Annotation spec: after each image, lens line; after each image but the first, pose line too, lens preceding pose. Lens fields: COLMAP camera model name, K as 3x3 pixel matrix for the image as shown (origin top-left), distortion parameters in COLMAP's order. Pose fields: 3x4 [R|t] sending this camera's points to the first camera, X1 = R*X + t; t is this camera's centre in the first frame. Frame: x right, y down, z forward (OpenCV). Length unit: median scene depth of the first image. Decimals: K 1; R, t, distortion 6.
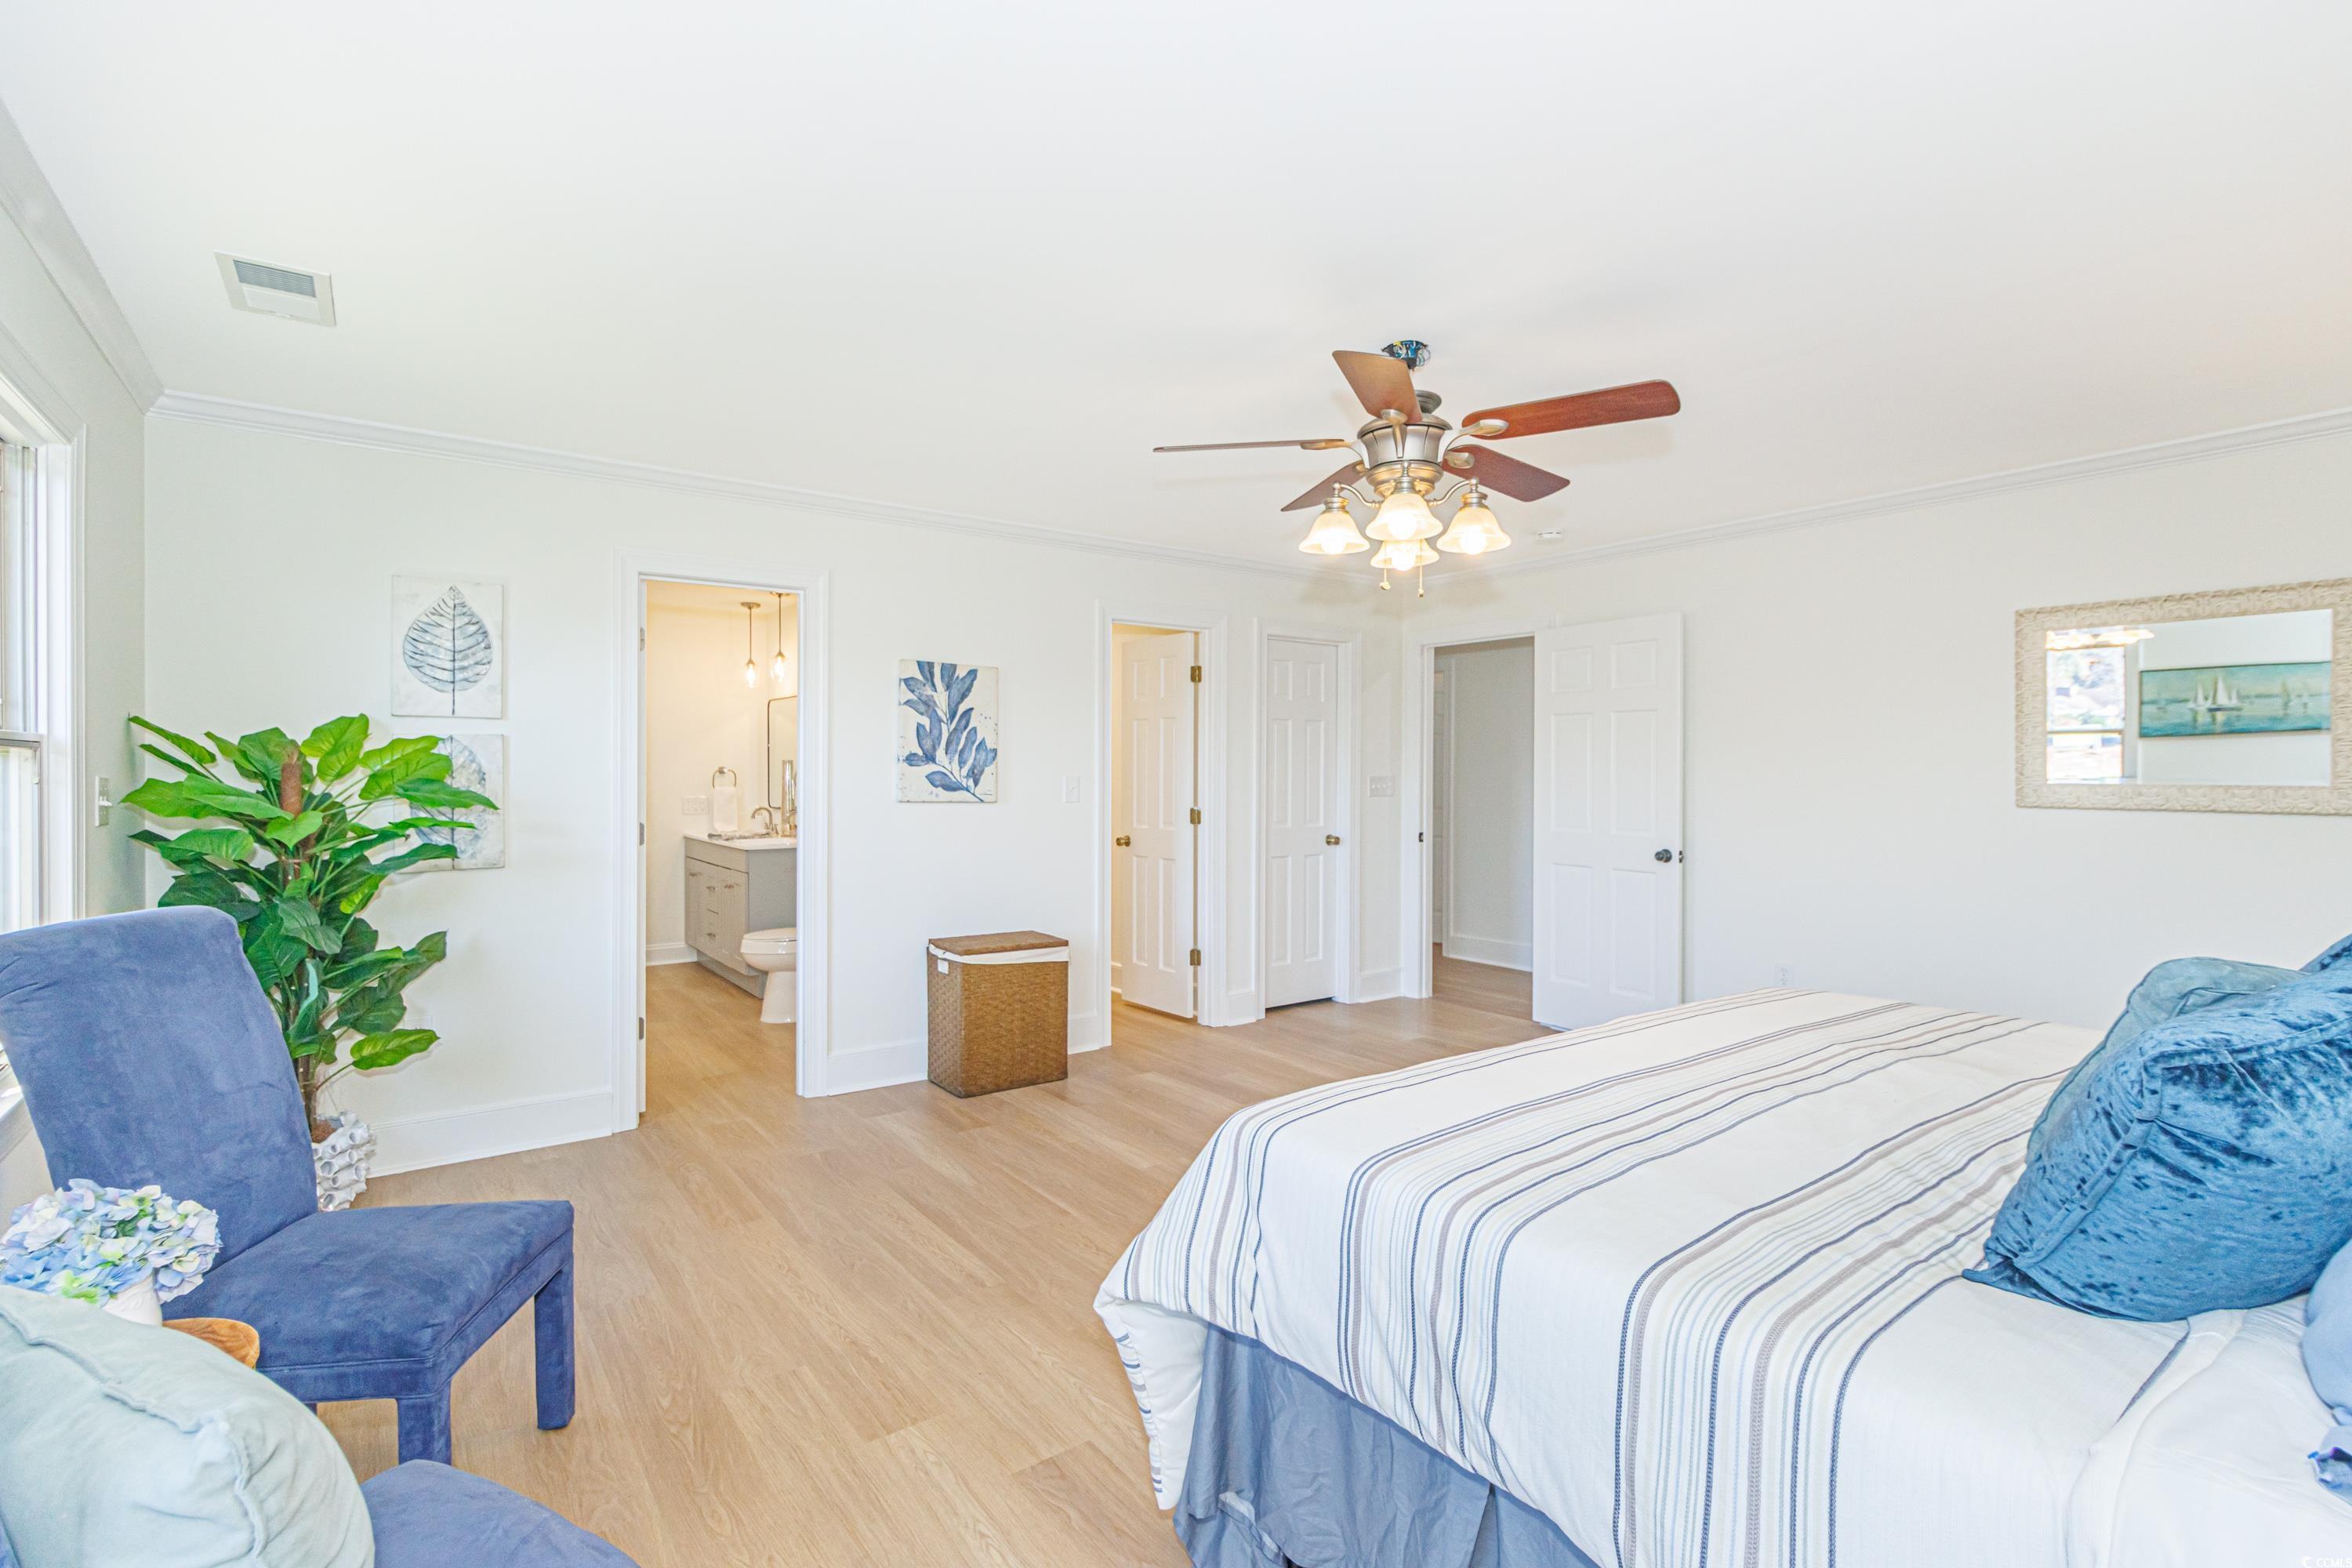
lens RADIAL K [[1084.3, 0, 1168.7], [0, 1084.3, 781.6], [0, 0, 1]] dist [-0.000775, -0.000071]
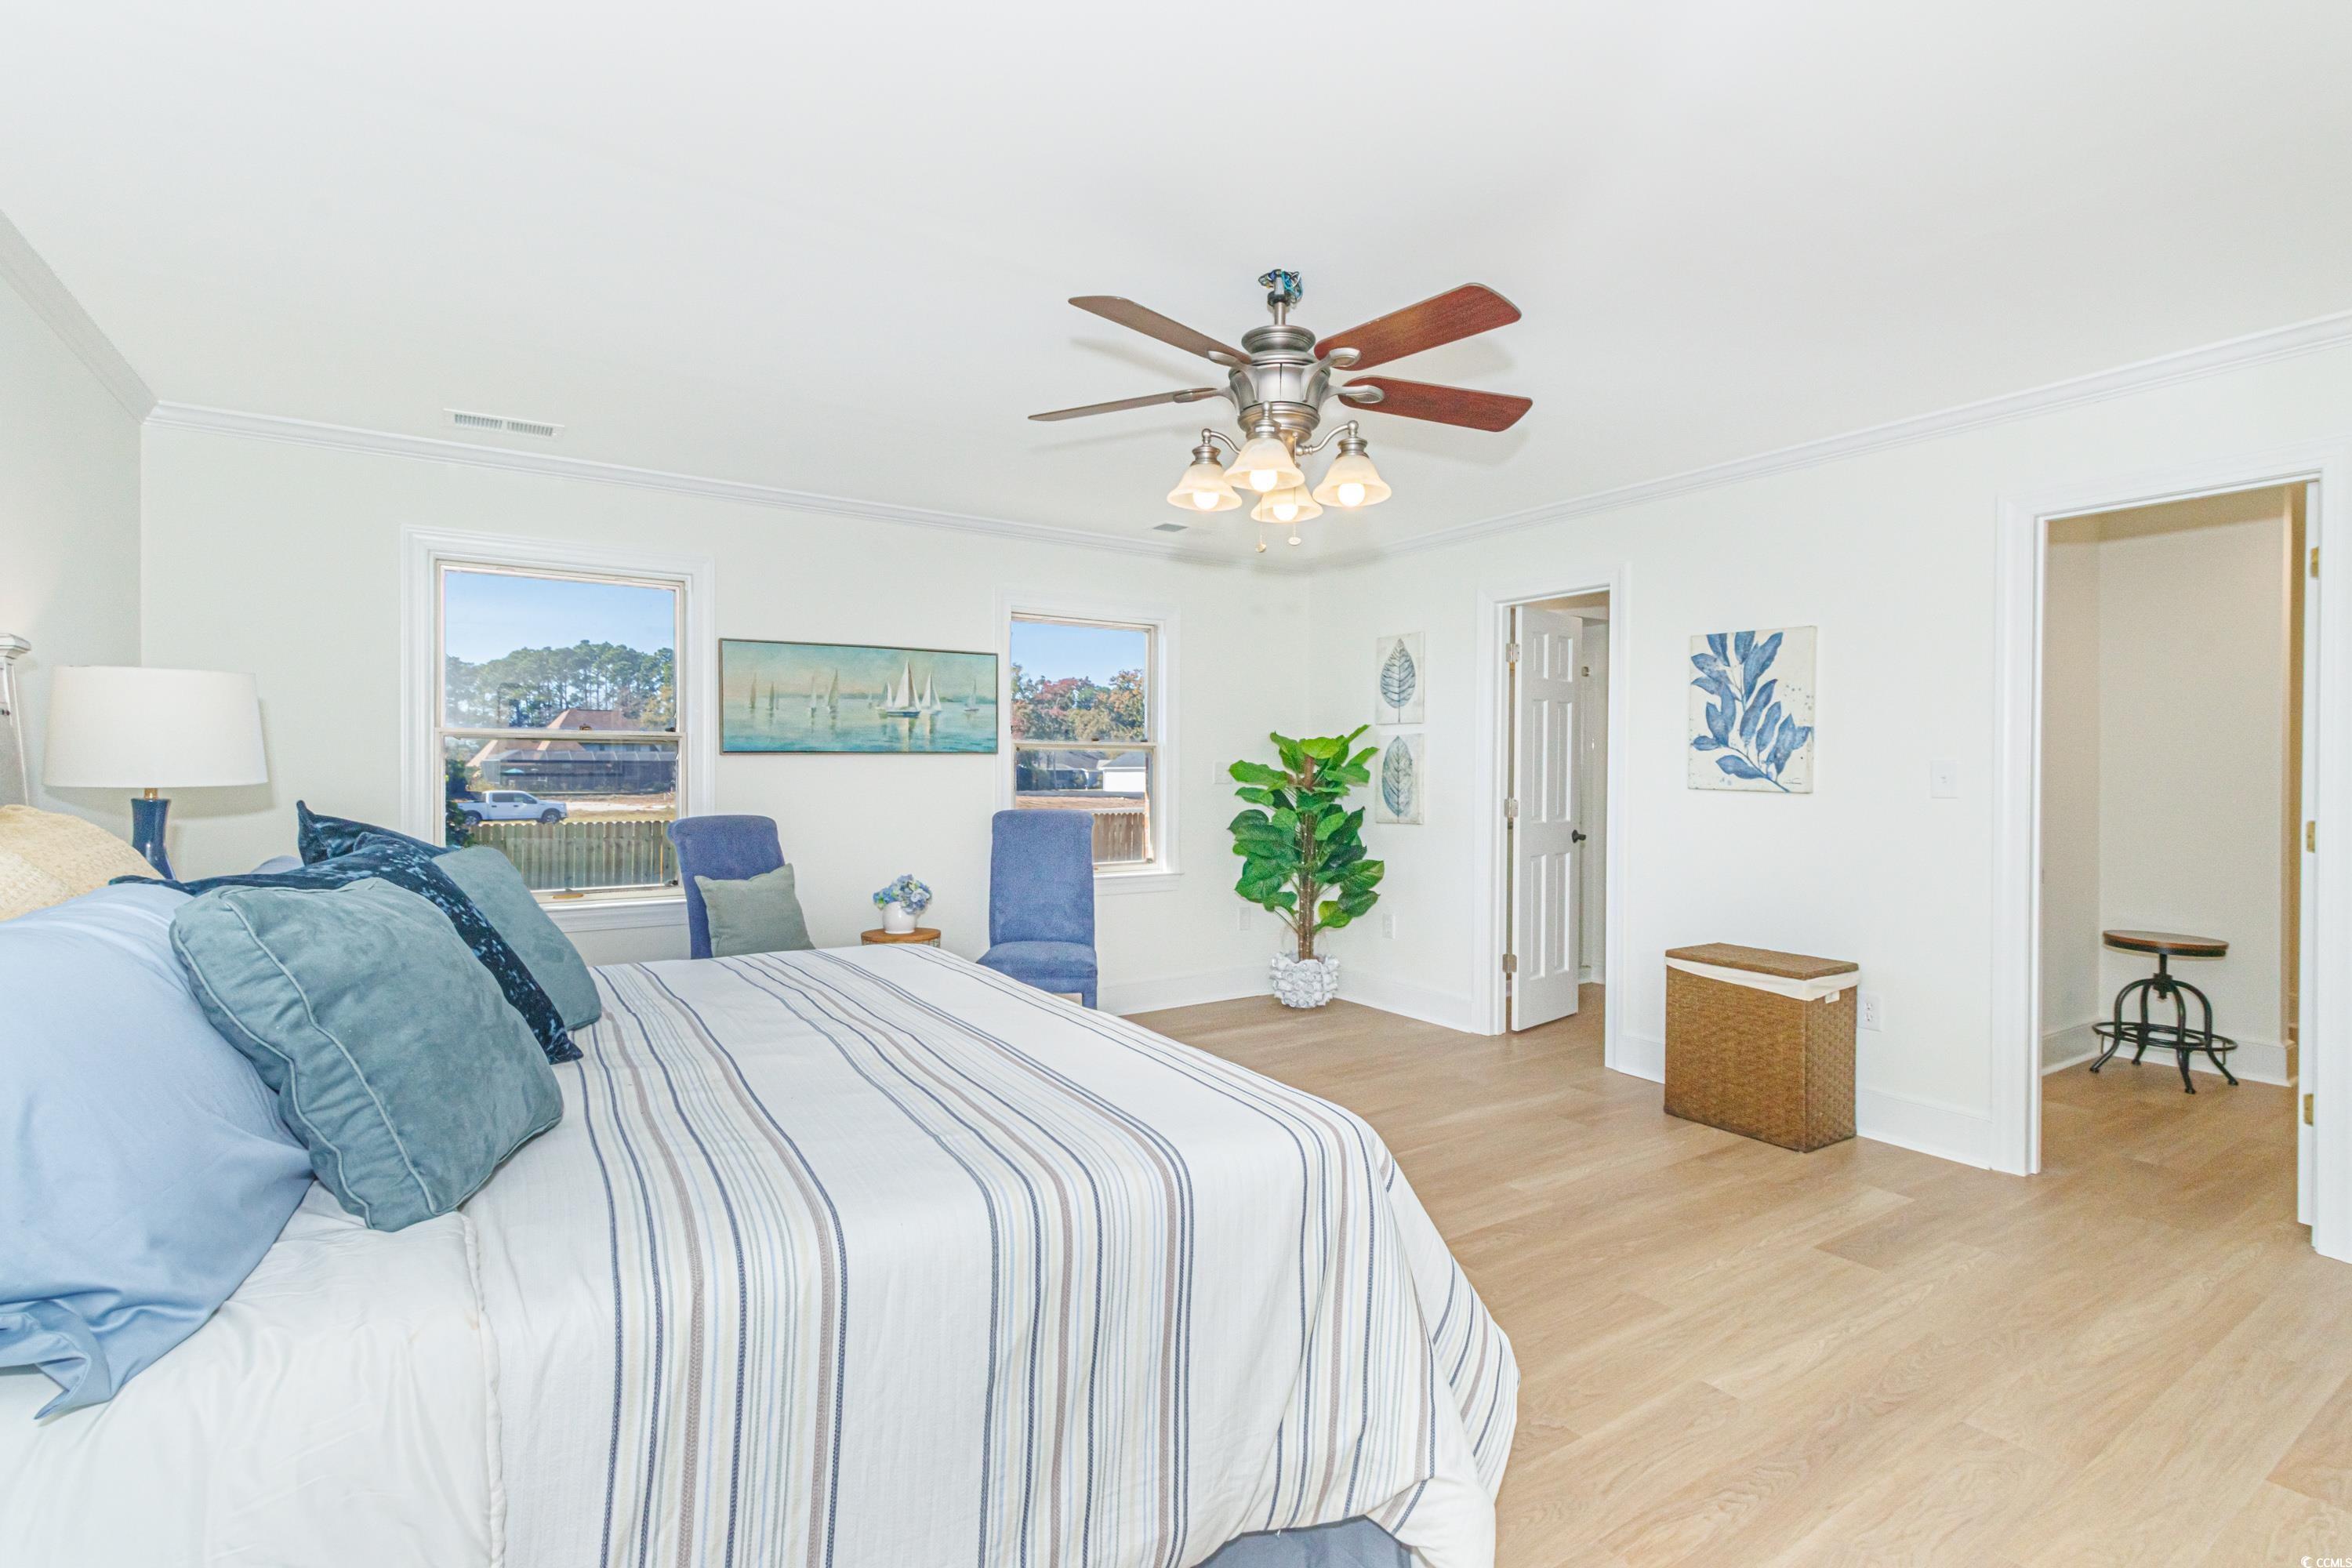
lens RADIAL K [[1084.3, 0, 1171.1], [0, 1084.3, 783.3], [0, 0, 1]] dist [-0.000775, -0.000071]
pose [[-0.054381, 0.012480, -0.998442, 0.698232], [-0.012051, 0.999841, 0.013154, 0.007024], [0.998448, 0.012748, -0.054222, 0.592280]]
